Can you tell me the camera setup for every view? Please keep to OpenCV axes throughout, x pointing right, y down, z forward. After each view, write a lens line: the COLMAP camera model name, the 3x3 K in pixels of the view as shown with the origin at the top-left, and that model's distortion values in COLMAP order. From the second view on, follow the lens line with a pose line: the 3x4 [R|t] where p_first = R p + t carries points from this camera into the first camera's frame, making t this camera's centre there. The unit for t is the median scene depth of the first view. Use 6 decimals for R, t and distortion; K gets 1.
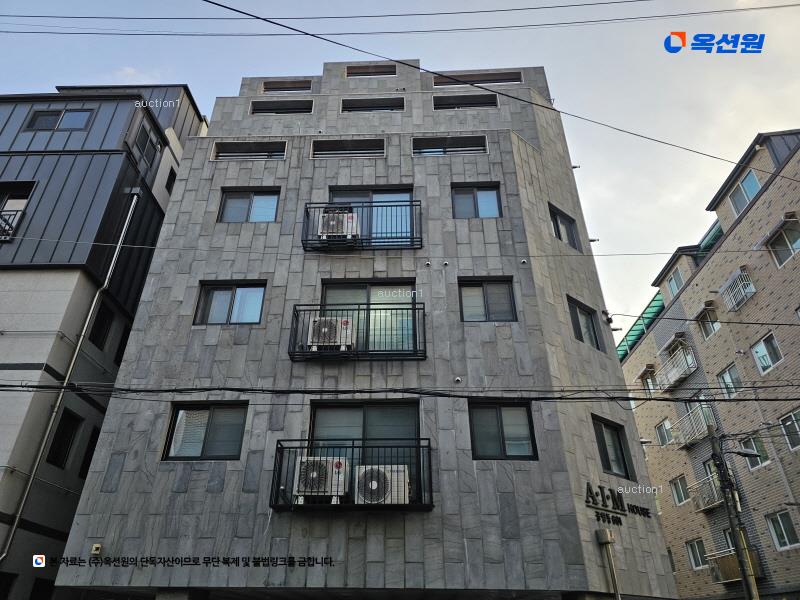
lens RADIAL K [[530.8, 0, 384.7], [0, 530.8, 294.1], [0, 0, 1]] dist [0.069019, -0.053295]
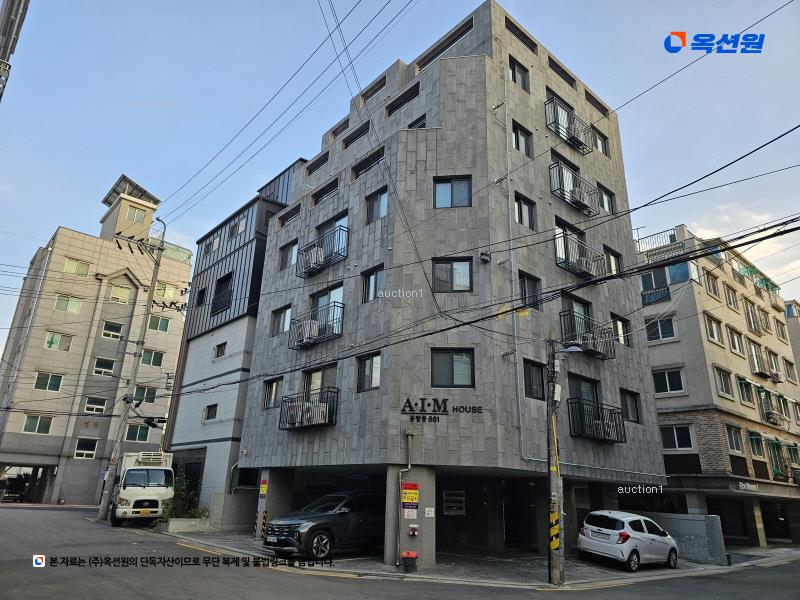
lens RADIAL K [[530.8, 0, 389.9], [0, 530.8, 302.3], [0, 0, 1]] dist [0.069019, -0.053295]
pose [[0.691755, -0.232132, -0.683805, 1.402088], [0.359579, 0.931910, 0.047403, 0.004514], [0.626241, -0.278673, 0.728123, -0.058439]]
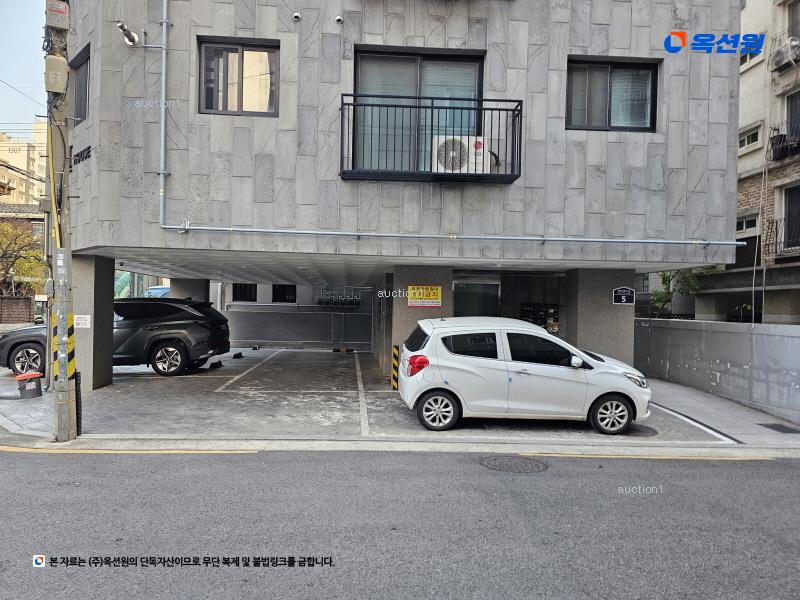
lens RADIAL K [[530.8, 0, 387.3], [0, 530.8, 306.8], [0, 0, 1]] dist [0.069019, -0.053295]
pose [[0.106506, -0.019564, -0.994120, 1.382099], [0.509930, 0.859389, 0.037719, 0.836987], [0.853597, -0.510948, 0.101507, 1.246658]]
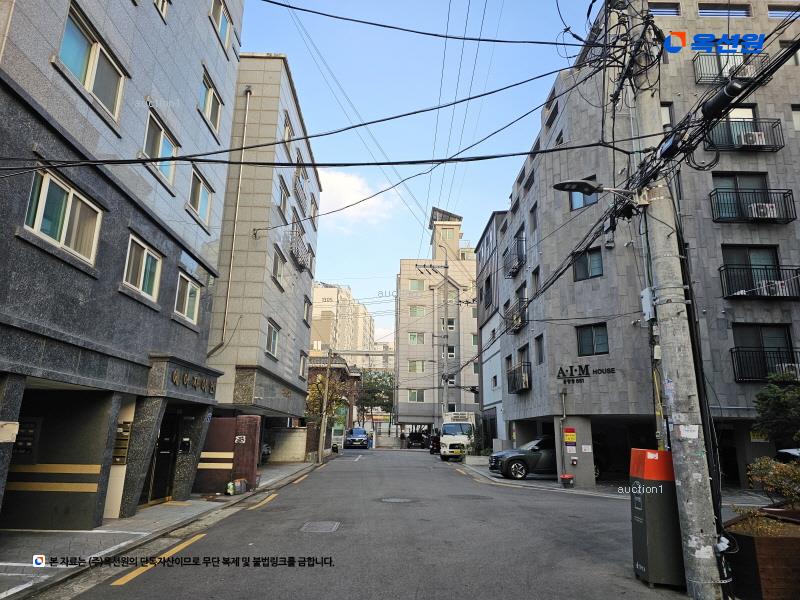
lens RADIAL K [[530.8, 0, 396.0], [0, 530.8, 300.2], [0, 0, 1]] dist [0.069019, -0.053295]
pose [[0.051689, -0.258639, -0.964590, 2.315854], [0.513343, 0.835388, -0.196487, 0.208915], [0.856626, -0.485009, 0.175951, 0.217696]]
